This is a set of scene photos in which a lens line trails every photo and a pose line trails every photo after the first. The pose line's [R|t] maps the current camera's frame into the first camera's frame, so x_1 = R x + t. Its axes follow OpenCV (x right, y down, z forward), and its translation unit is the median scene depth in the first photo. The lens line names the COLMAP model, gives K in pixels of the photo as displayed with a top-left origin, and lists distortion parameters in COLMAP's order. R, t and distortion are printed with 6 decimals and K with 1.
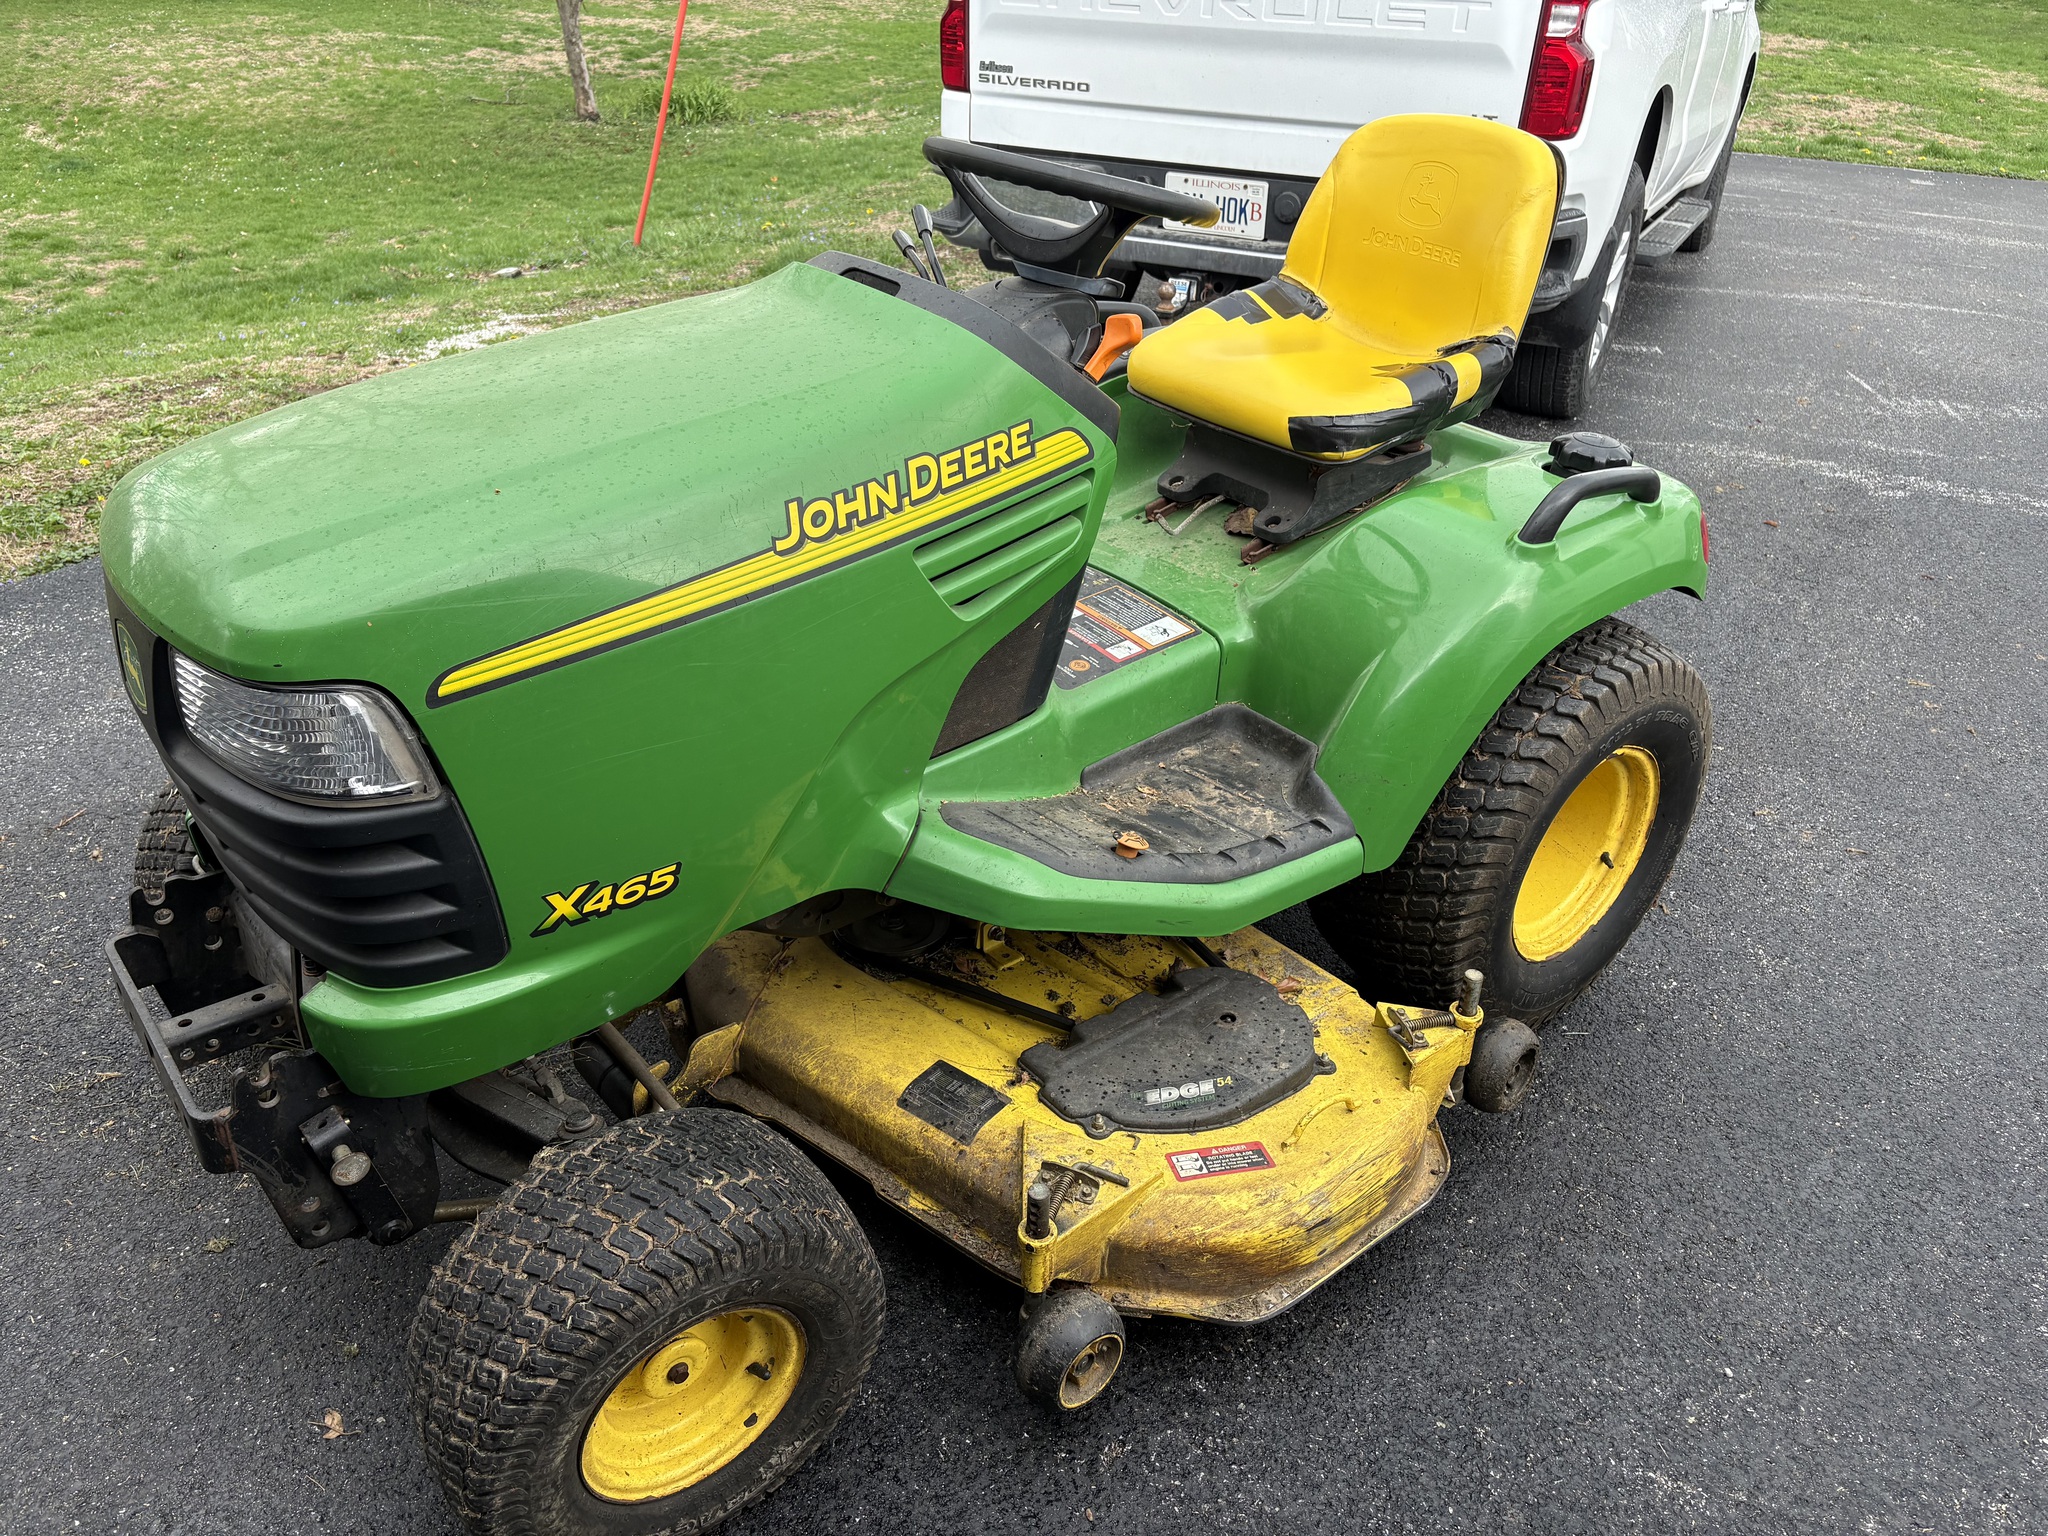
lens RADIAL K [[1543.8, 0, 1025.9], [0, 1543.8, 779.5], [0, 0, 1]] dist [0.073877, -0.082703]
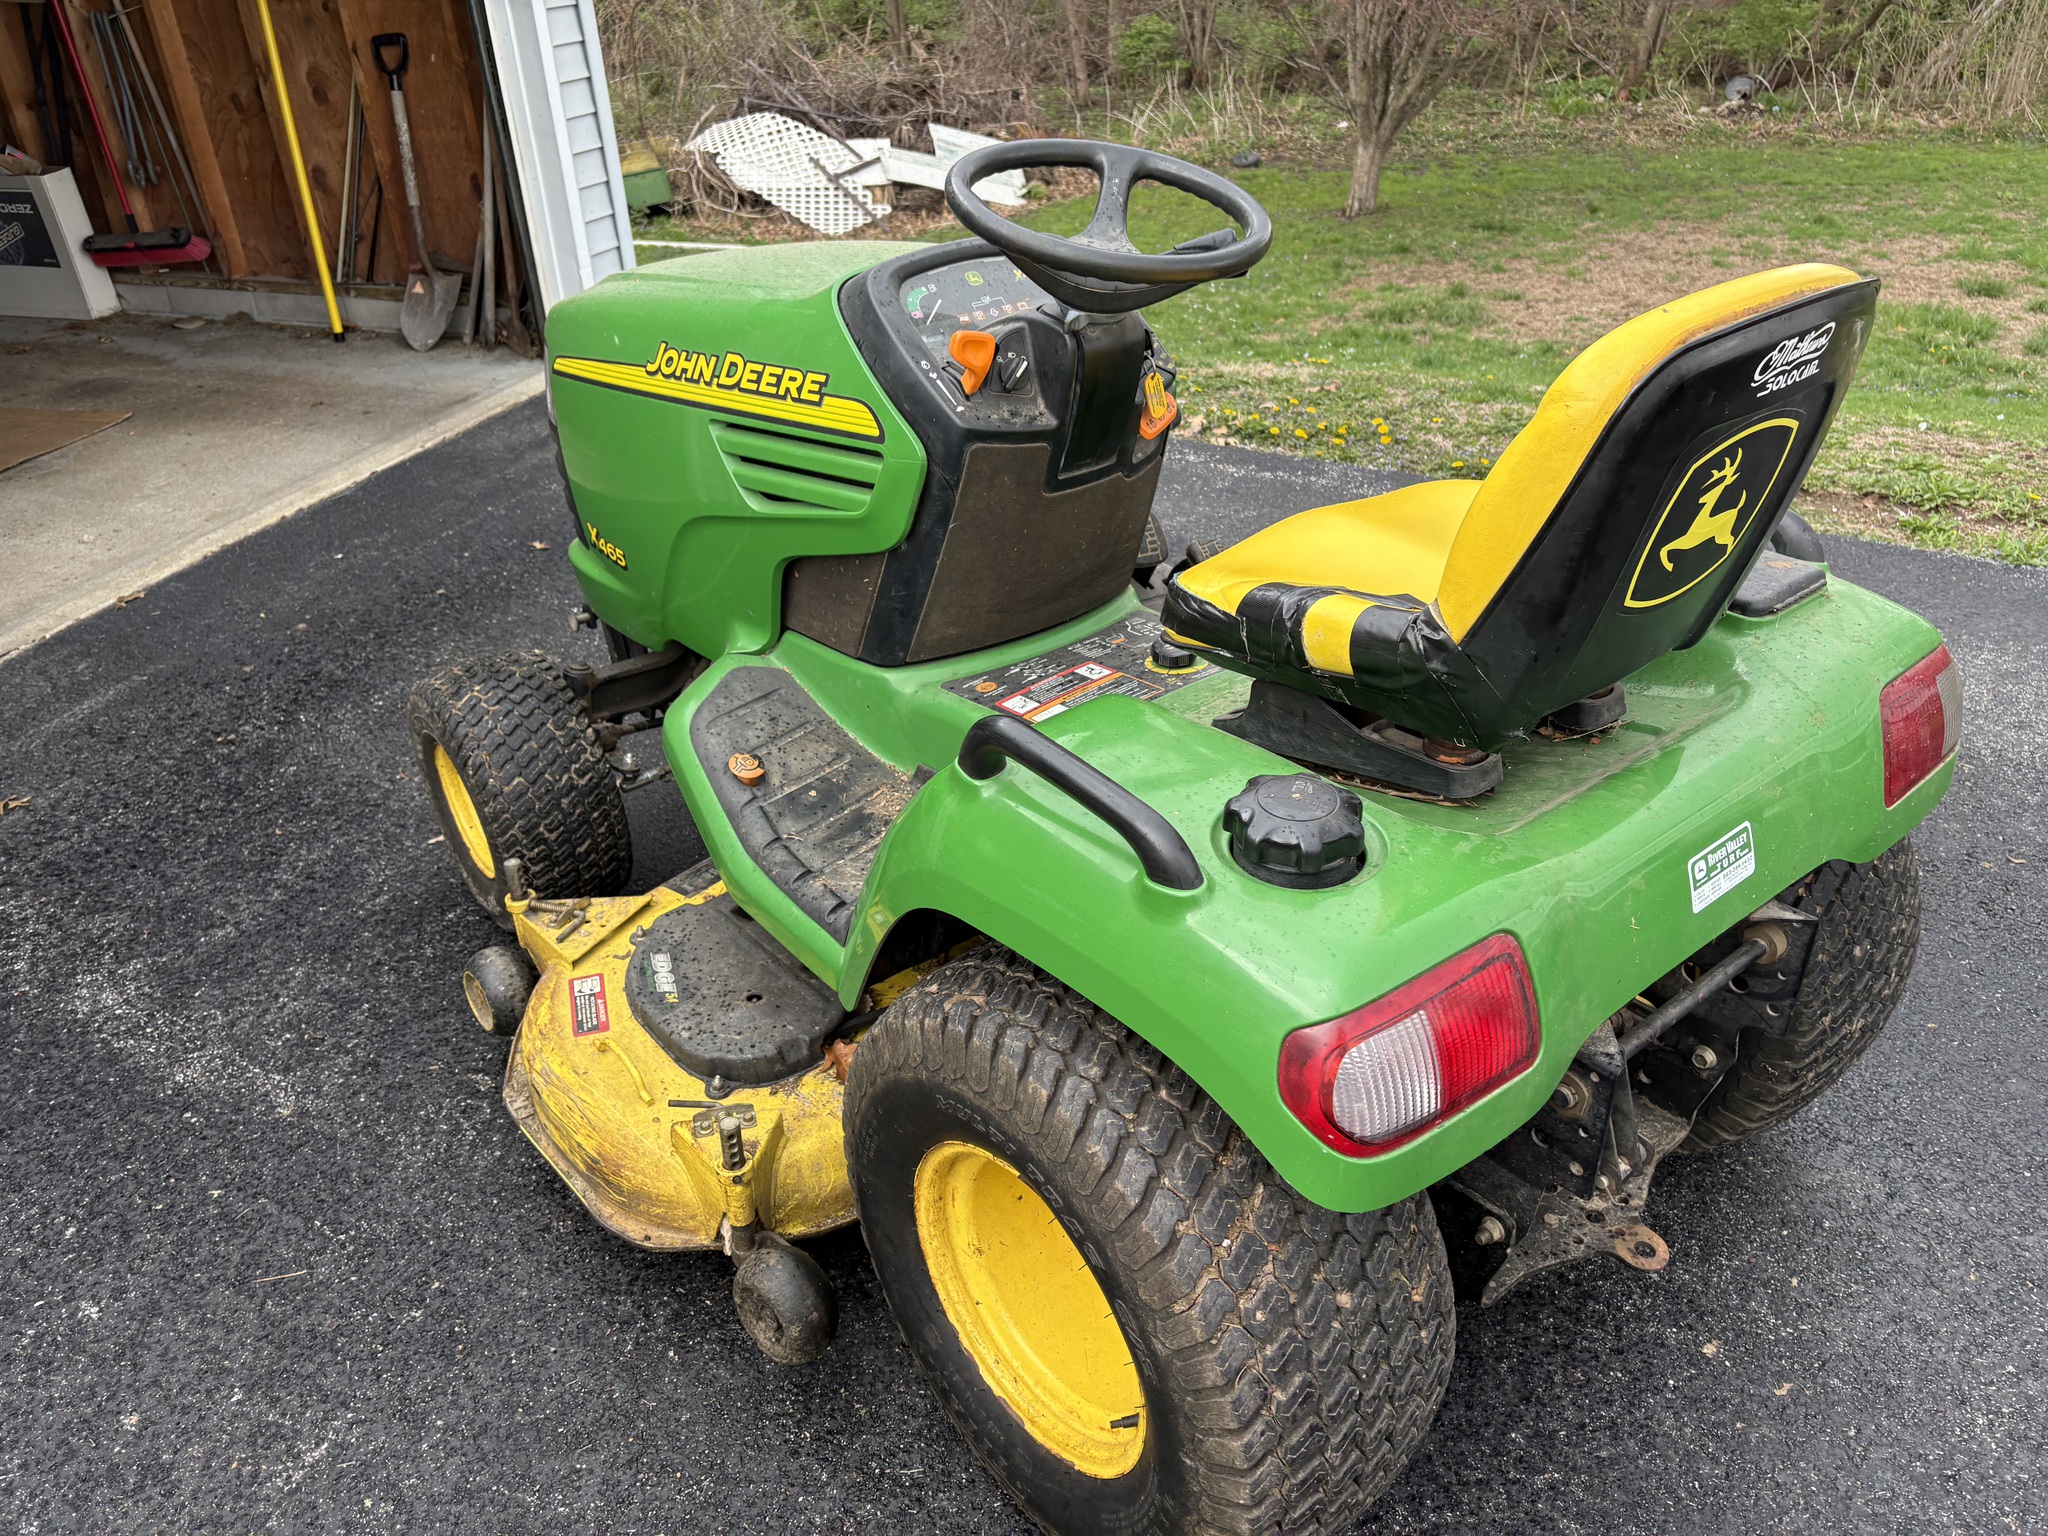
lens RADIAL K [[1556.0, 0, 1033.7], [0, 1556.0, 784.0], [0, 0, 1]] dist [0.054604, -0.049413]
pose [[0.006444, 0.459437, -0.888187, 1.085207], [-0.484517, 0.778416, 0.399139, -0.502096], [0.874758, 0.427770, 0.227621, 0.967375]]
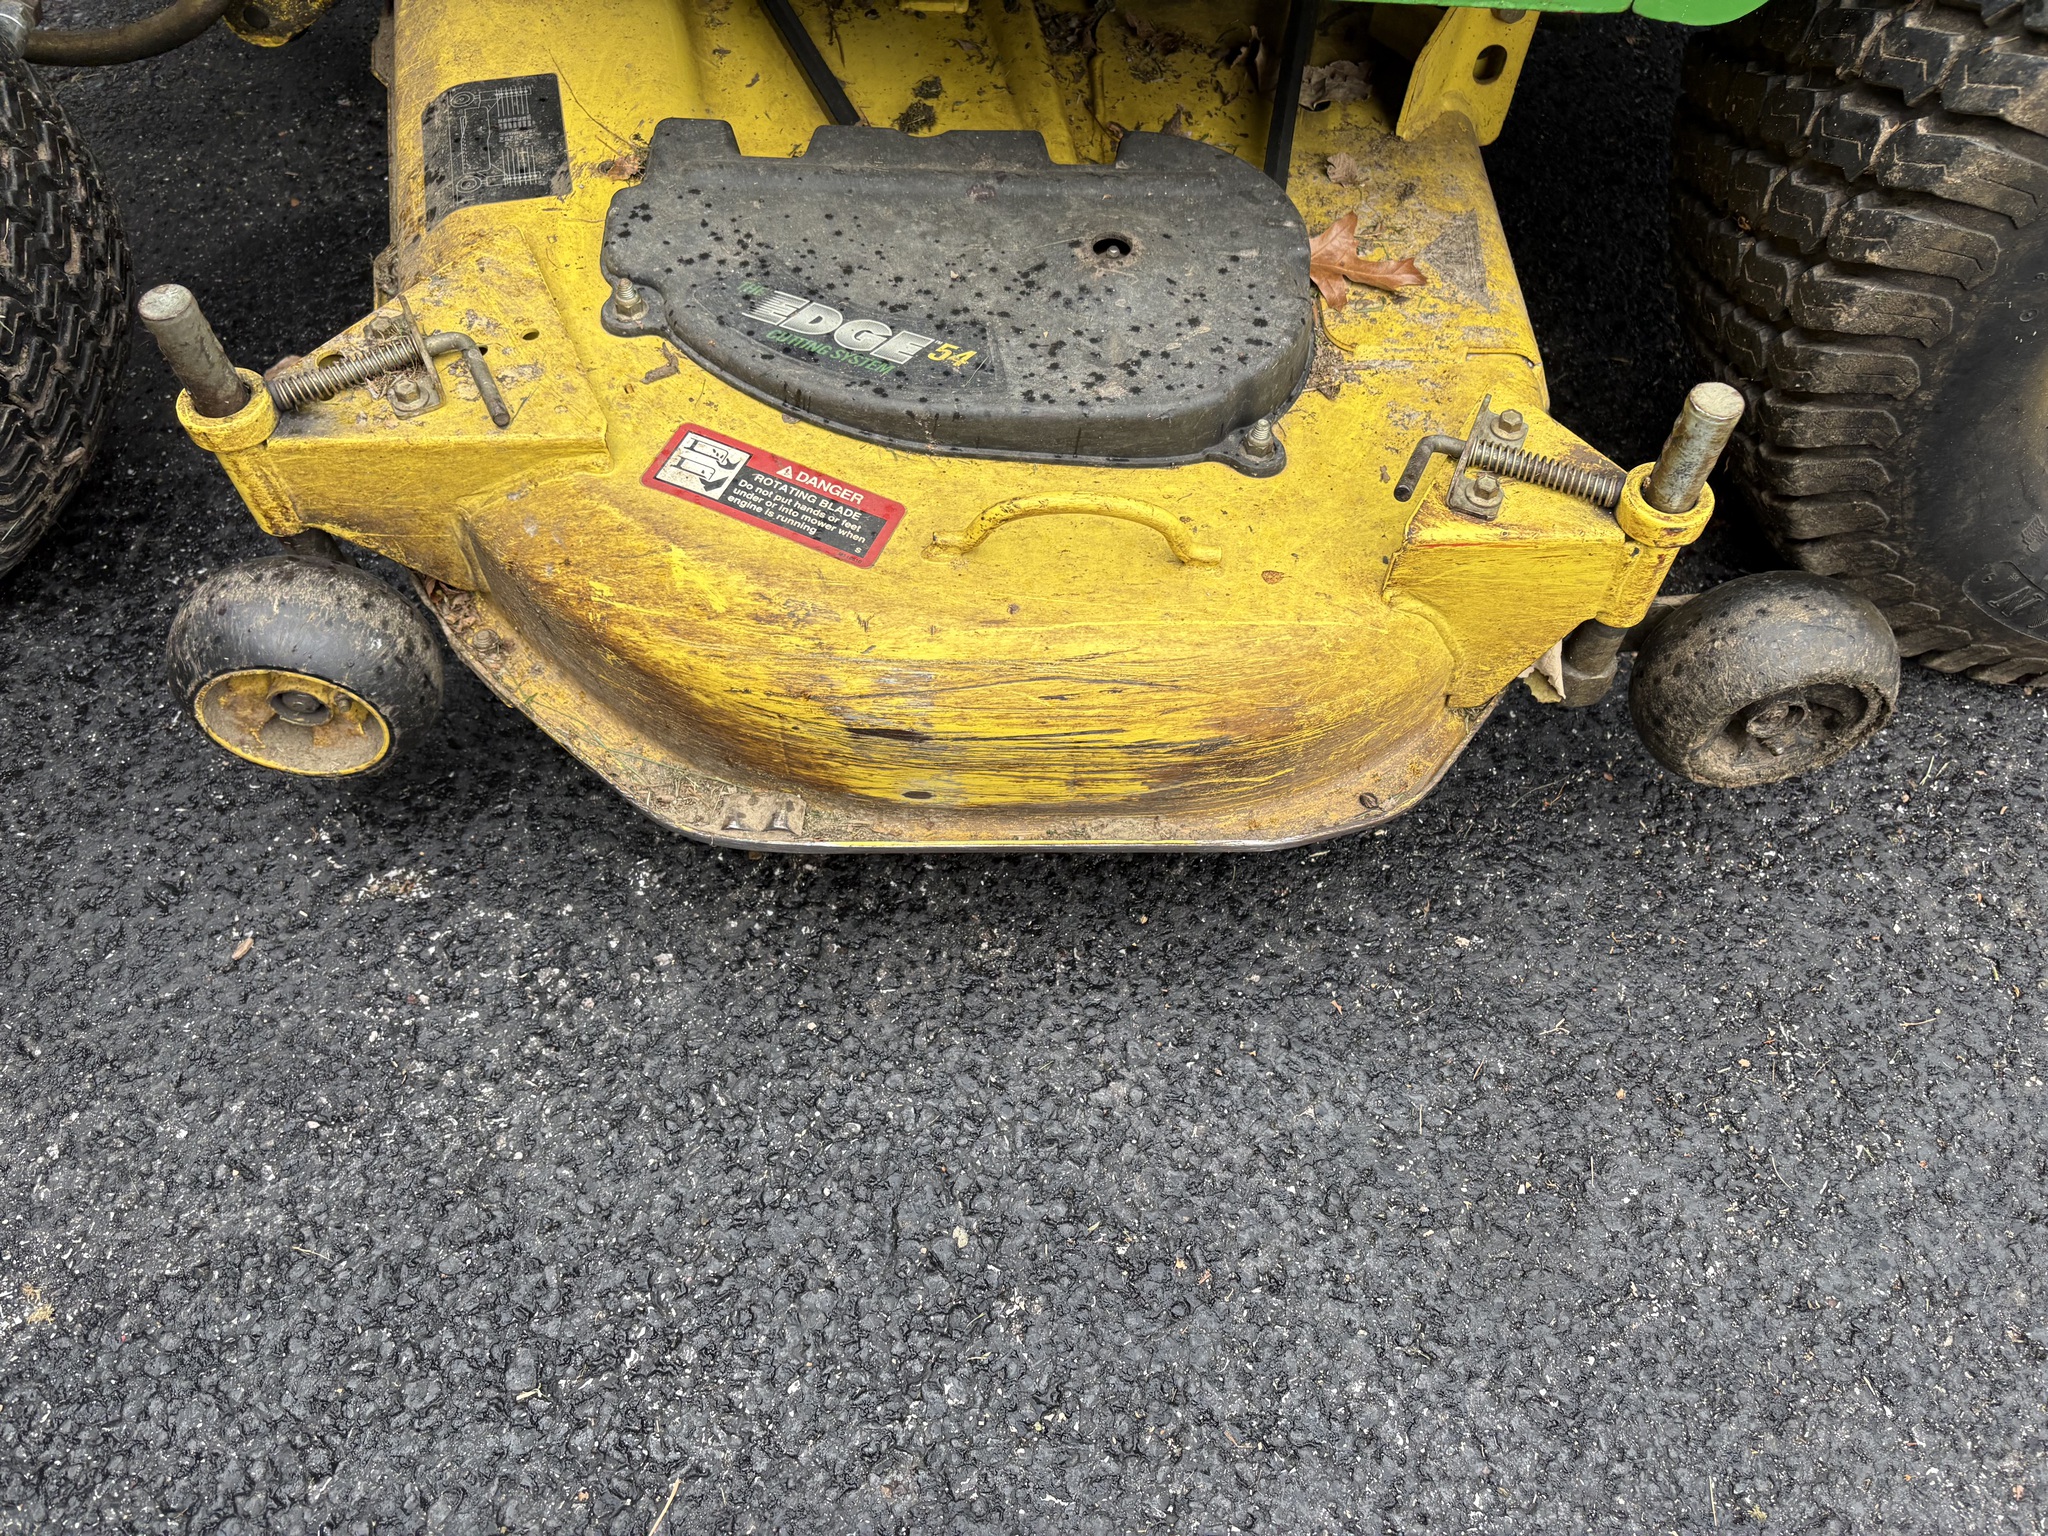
lens RADIAL K [[1579.2, 0, 1040.9], [0, 1579.2, 775.4], [0, 0, 1]] dist [0.012433, -0.000193]
pose [[0.779665, 0.515219, -0.355910, 0.376853], [-0.318179, 0.815479, 0.483484, 0.079804], [0.539337, -0.263713, 0.799732, 0.687114]]
